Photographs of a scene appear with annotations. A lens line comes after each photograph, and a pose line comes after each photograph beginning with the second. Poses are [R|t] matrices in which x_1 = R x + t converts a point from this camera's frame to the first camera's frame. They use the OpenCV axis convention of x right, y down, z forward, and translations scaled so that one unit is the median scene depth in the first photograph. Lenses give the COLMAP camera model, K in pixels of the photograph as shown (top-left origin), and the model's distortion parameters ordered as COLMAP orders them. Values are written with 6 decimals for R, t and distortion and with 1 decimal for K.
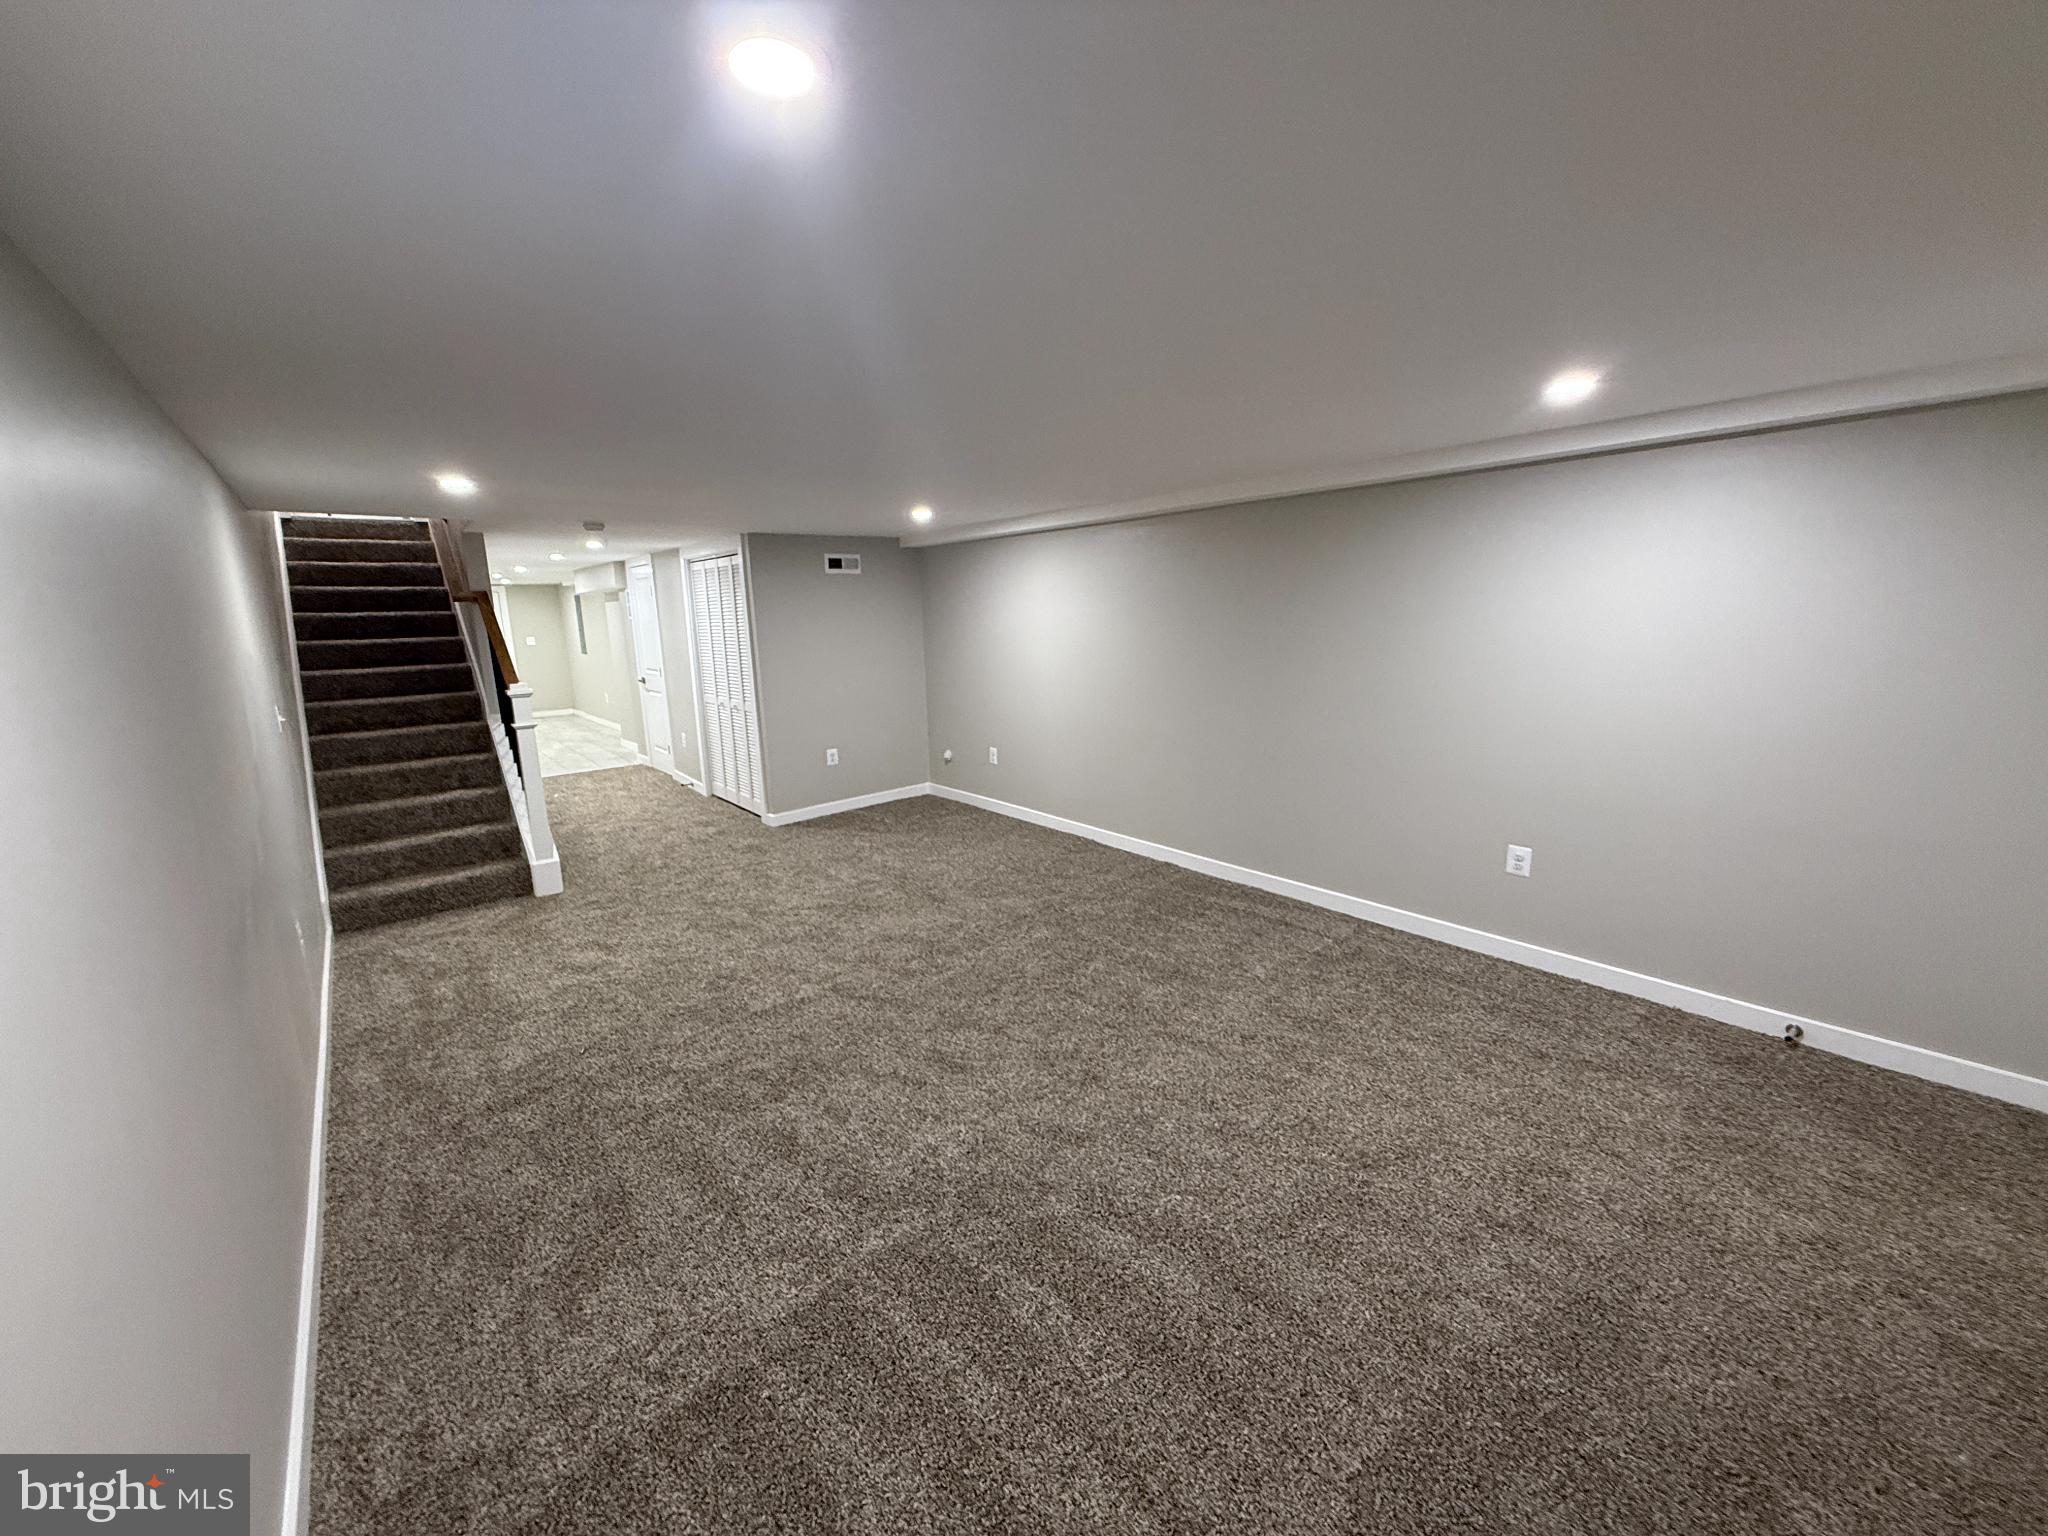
lens RADIAL K [[813.9, 0, 1022.0], [0, 813.9, 773.1], [0, 0, 1]] dist [0.000016, -0.000292]
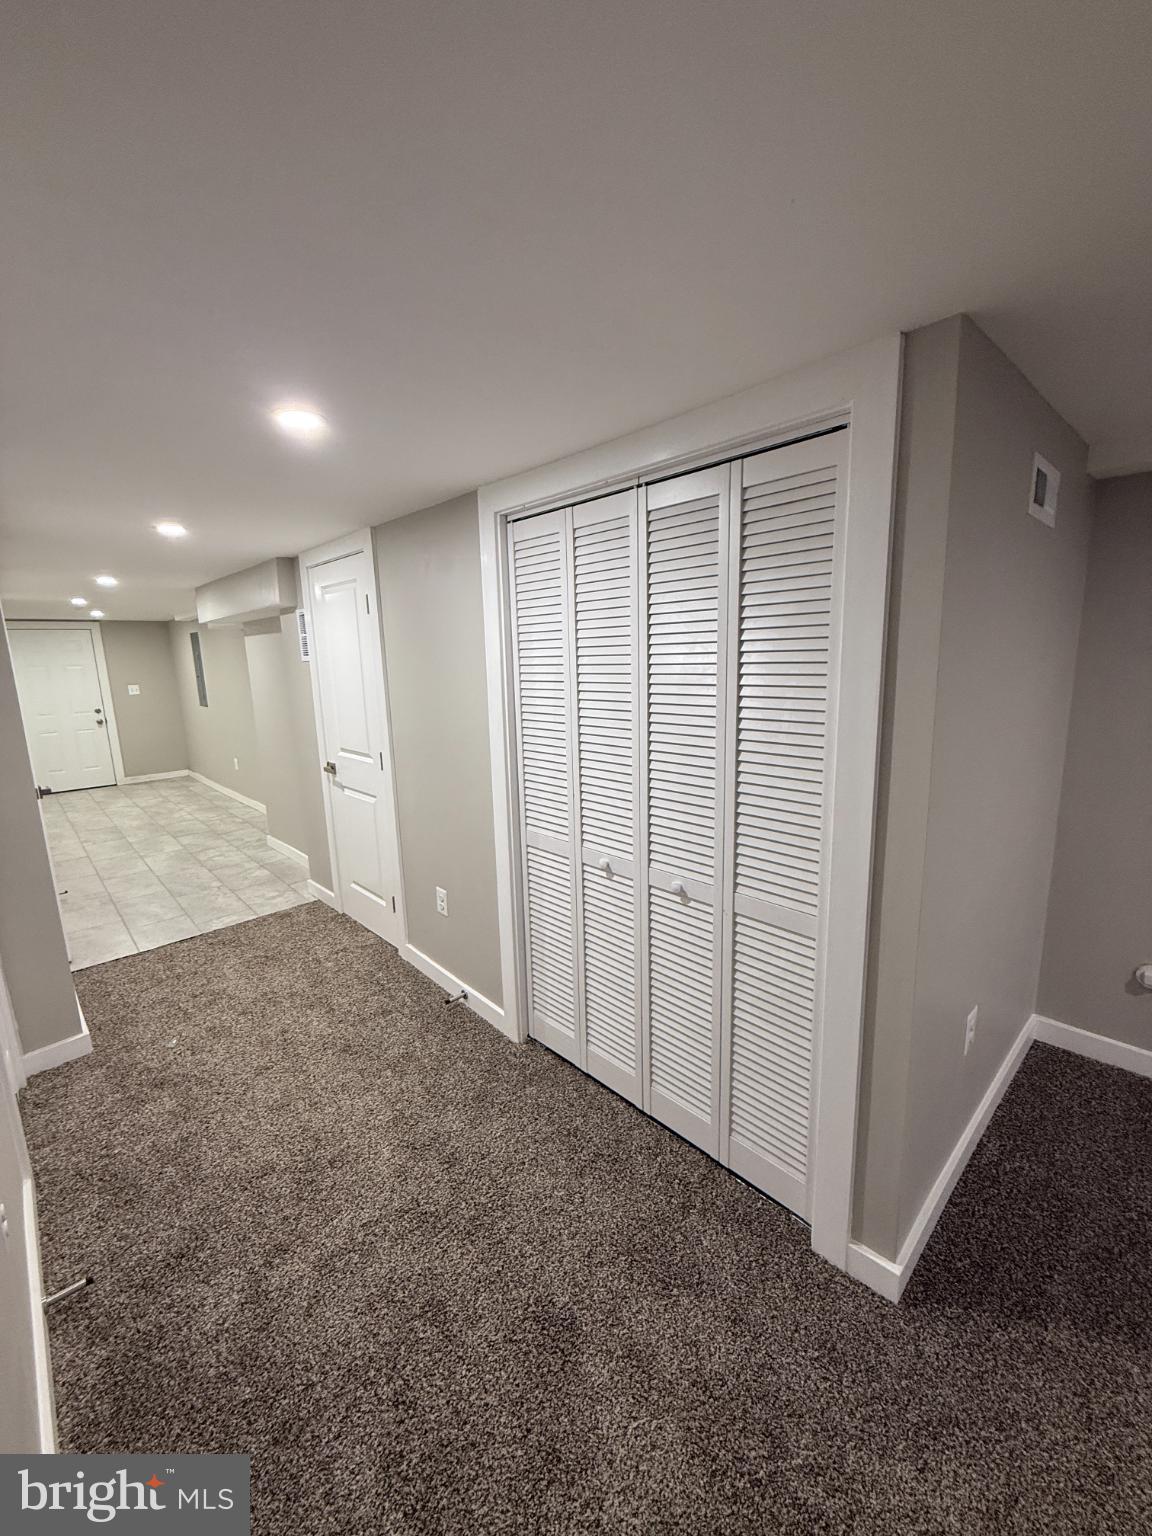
lens RADIAL K [[610.4, 0, 580.1], [0, 610.4, 763.8], [0, 0, 1]] dist [0.000016, -0.000292]
pose [[0.996737, -0.019035, 0.078446, -0.340806], [0.020605, 0.999602, -0.019250, -0.109906], [-0.078049, 0.020804, 0.996732, 0.588370]]
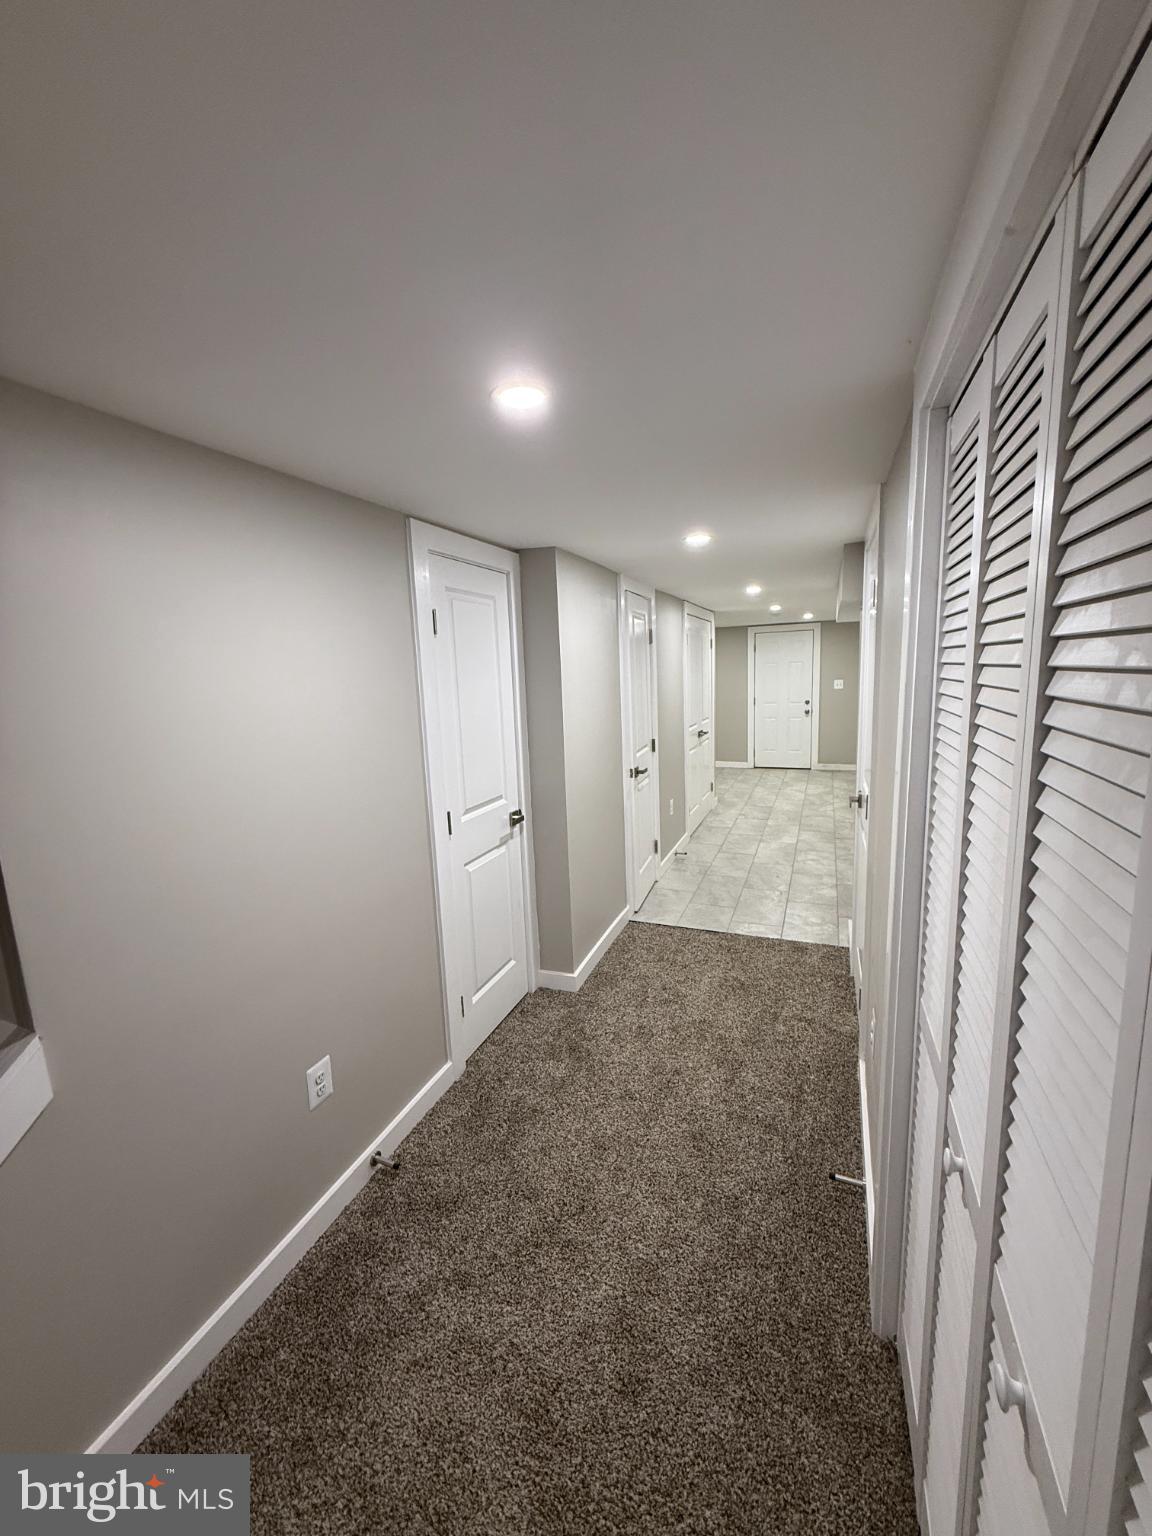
lens RADIAL K [[610.4, 0, 575.5], [0, 610.4, 767.1], [0, 0, 1]] dist [0.000016, -0.000292]
pose [[0.476094, 0.143920, -0.867537, -0.258200], [-0.146134, 0.985749, 0.083334, -0.143559], [0.867167, 0.087102, 0.490341, 0.723894]]
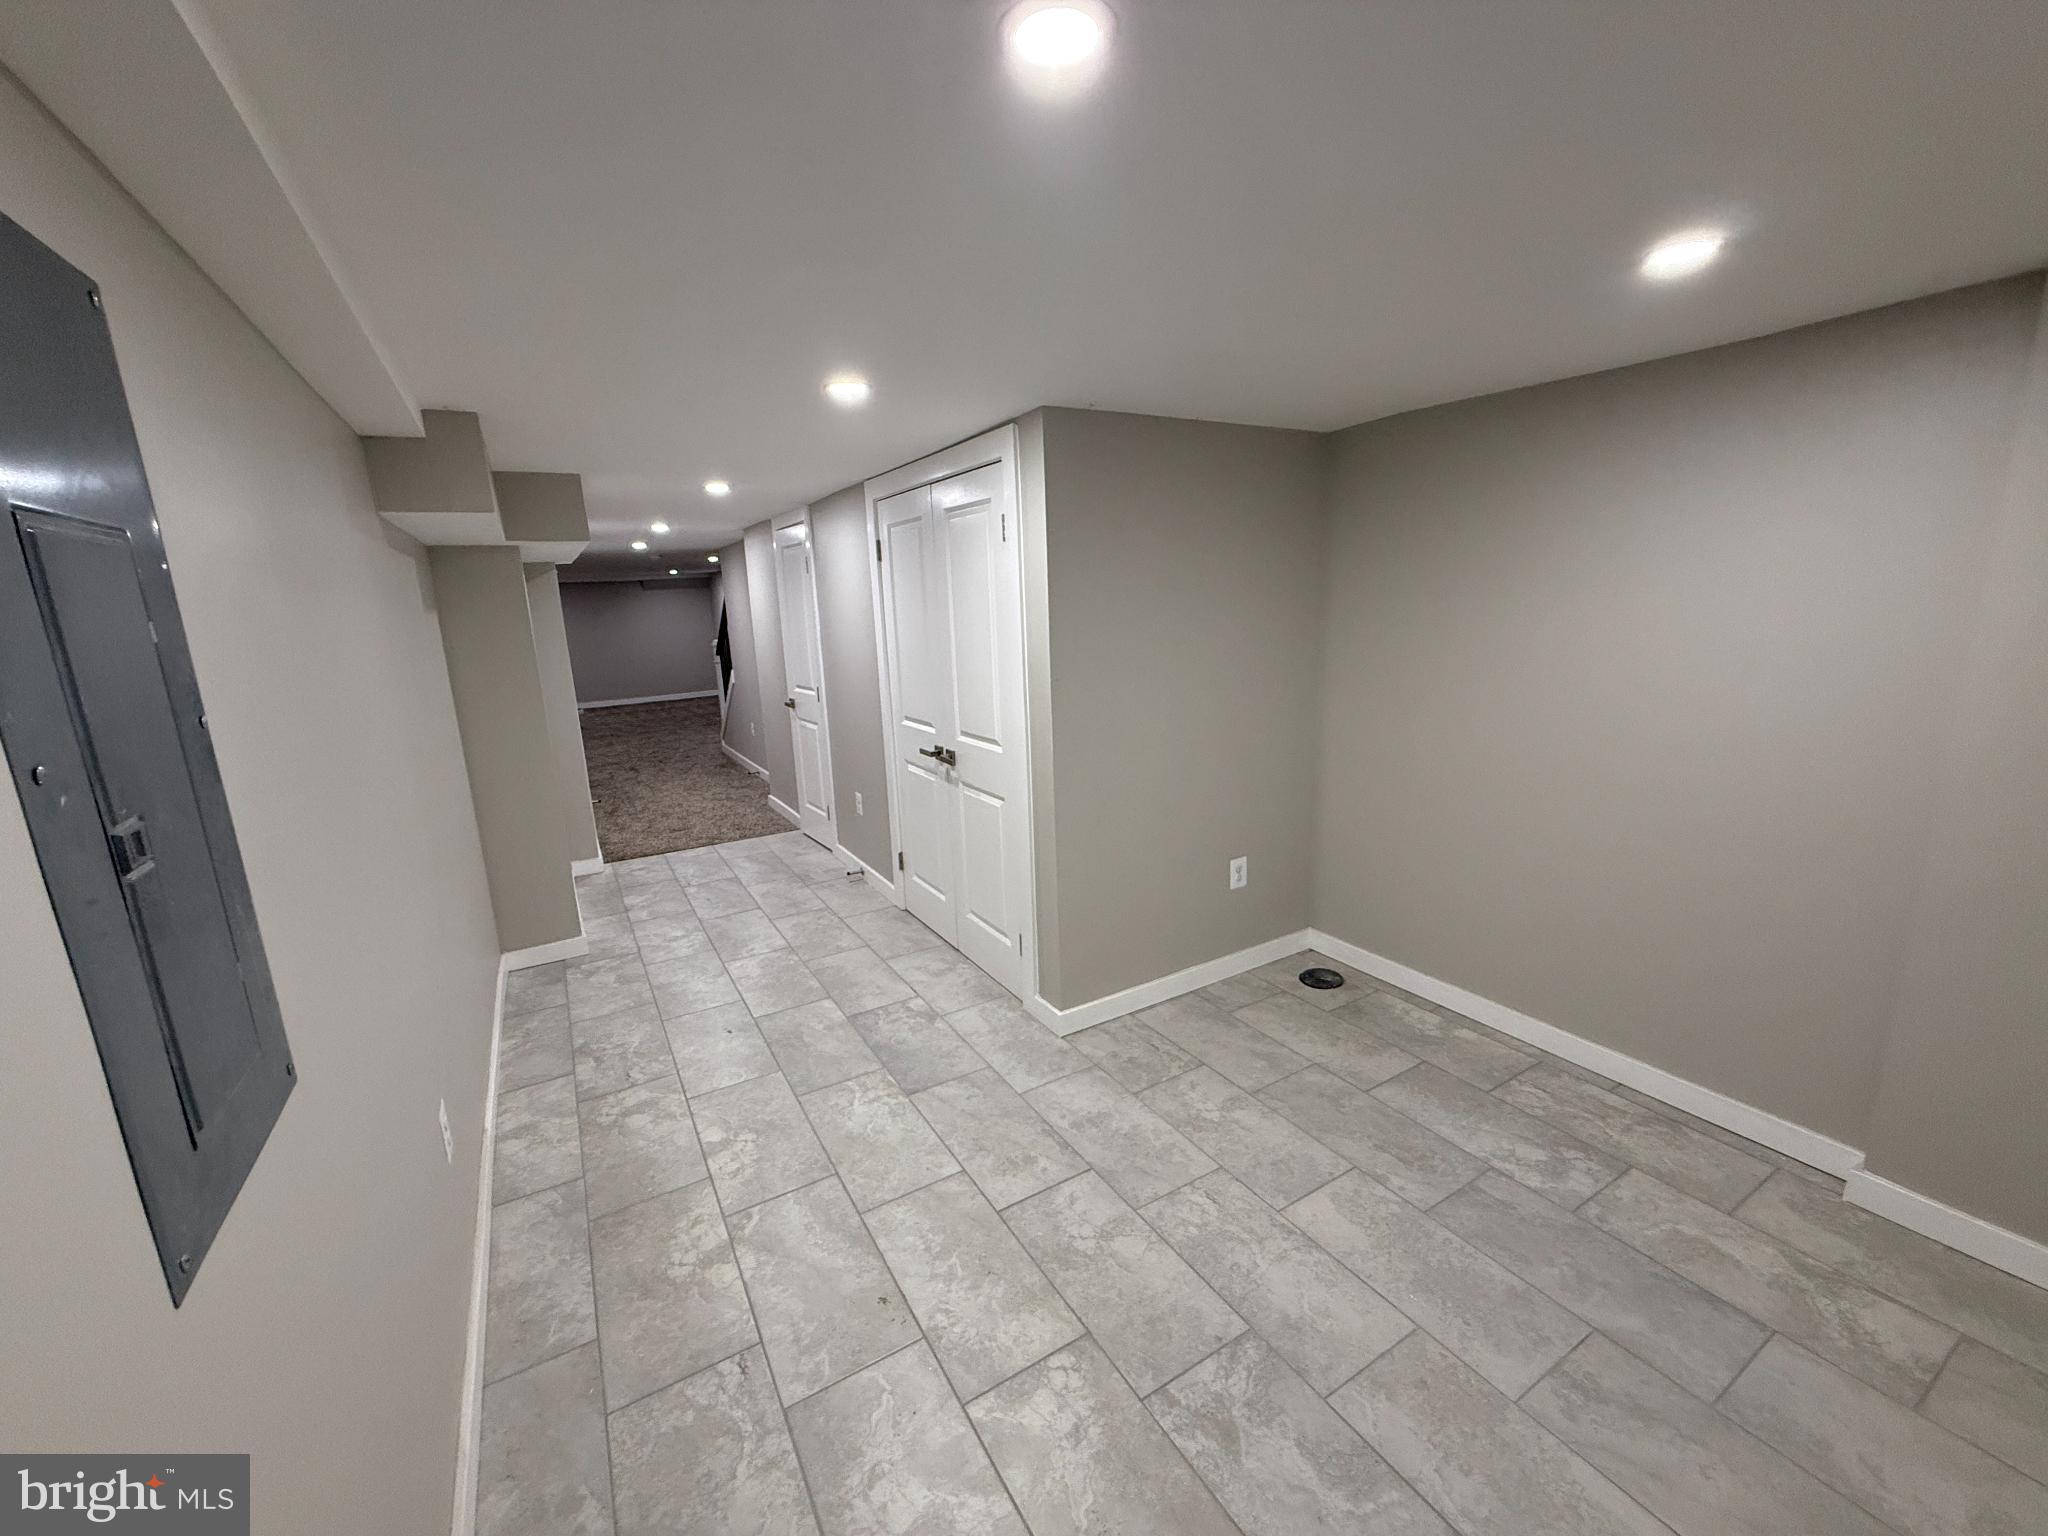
lens RADIAL K [[813.9, 0, 1024.4], [0, 813.9, 766.7], [0, 0, 1]] dist [0.000016, -0.000292]
pose [[-0.987219, 0.029041, 0.156700, -0.951785], [0.089434, 0.914791, 0.393903, -0.308851], [-0.131908, 0.402883, -0.905696, 1.616061]]
